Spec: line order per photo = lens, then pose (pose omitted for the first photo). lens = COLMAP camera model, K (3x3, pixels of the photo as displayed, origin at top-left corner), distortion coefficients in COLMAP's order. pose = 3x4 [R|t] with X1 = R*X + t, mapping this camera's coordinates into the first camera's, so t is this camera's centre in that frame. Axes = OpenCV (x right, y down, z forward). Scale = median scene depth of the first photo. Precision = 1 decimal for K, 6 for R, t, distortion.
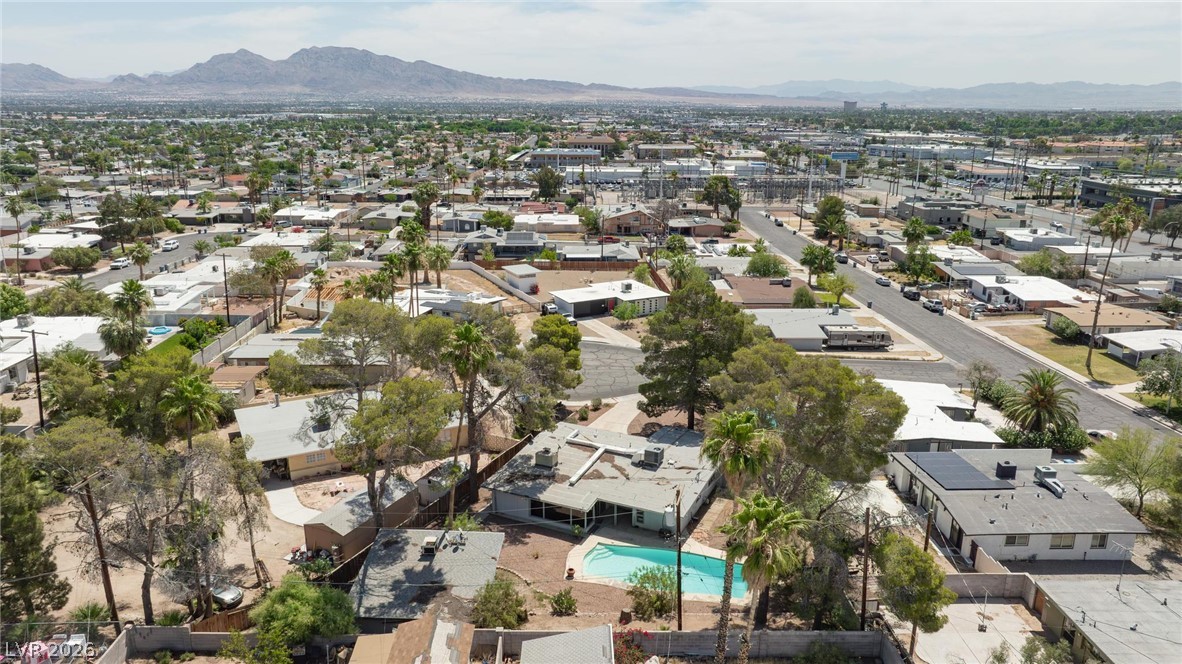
lens RADIAL K [[824.7, 0, 591.0], [0, 824.7, 332.0], [0, 0, 1]] dist [-0.002660, 0.004731]
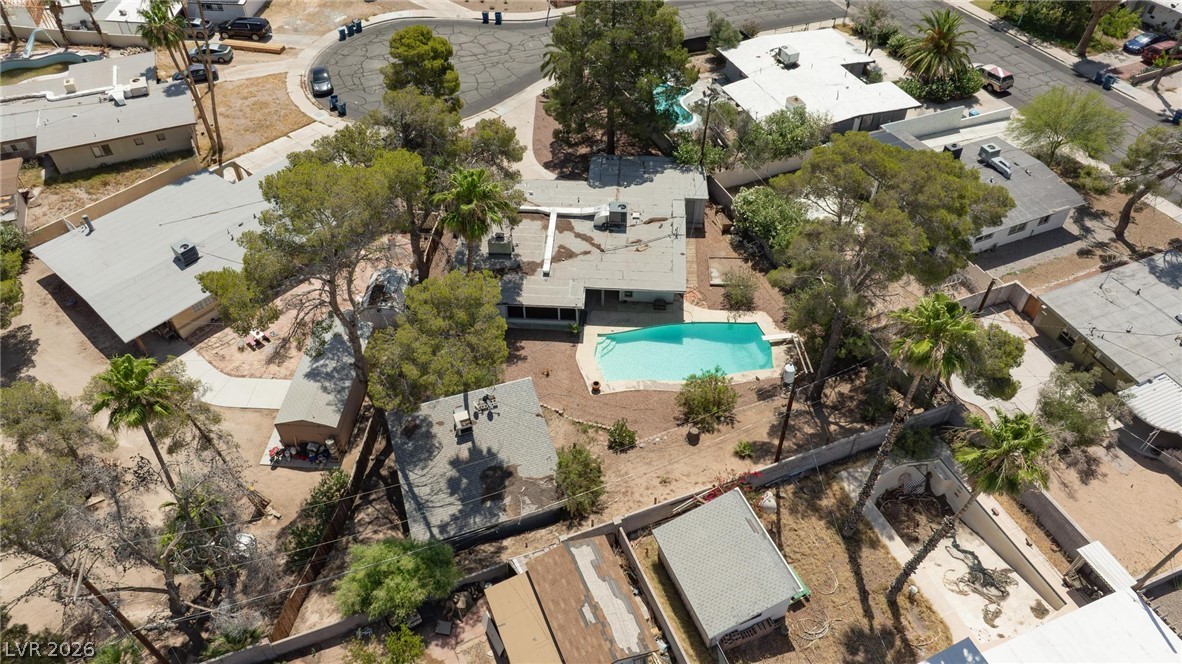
lens RADIAL K [[825.3, 0, 591.0], [0, 825.3, 332.0], [0, 0, 1]] dist [-0.020895, 0.005454]
pose [[0.929949, -0.265965, 0.253887, -0.217080], [0.107182, 0.856588, 0.504746, -0.198002], [-0.351721, -0.442176, 0.825089, 0.236775]]
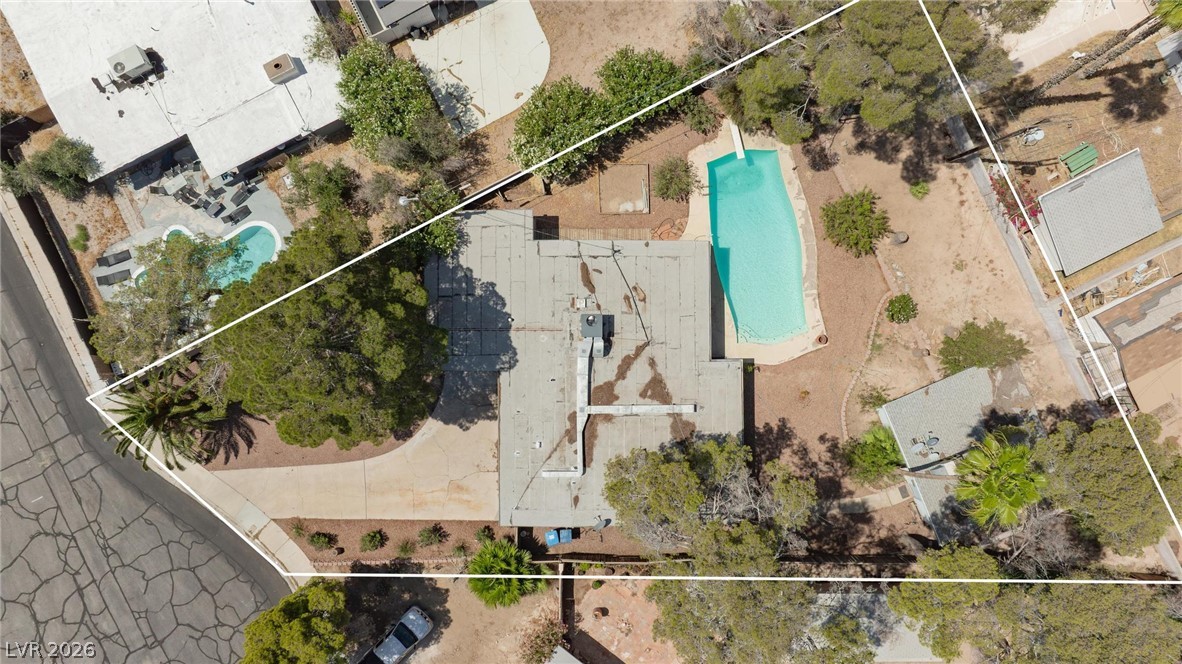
lens RADIAL K [[825.3, 0, 591.0], [0, 825.3, 332.0], [0, 0, 1]] dist [-0.020895, 0.005454]
pose [[-0.428330, -0.903604, 0.005762, 0.071305], [0.249784, -0.112270, 0.961771, -0.527375], [-0.868413, 0.413395, 0.273794, 0.852027]]
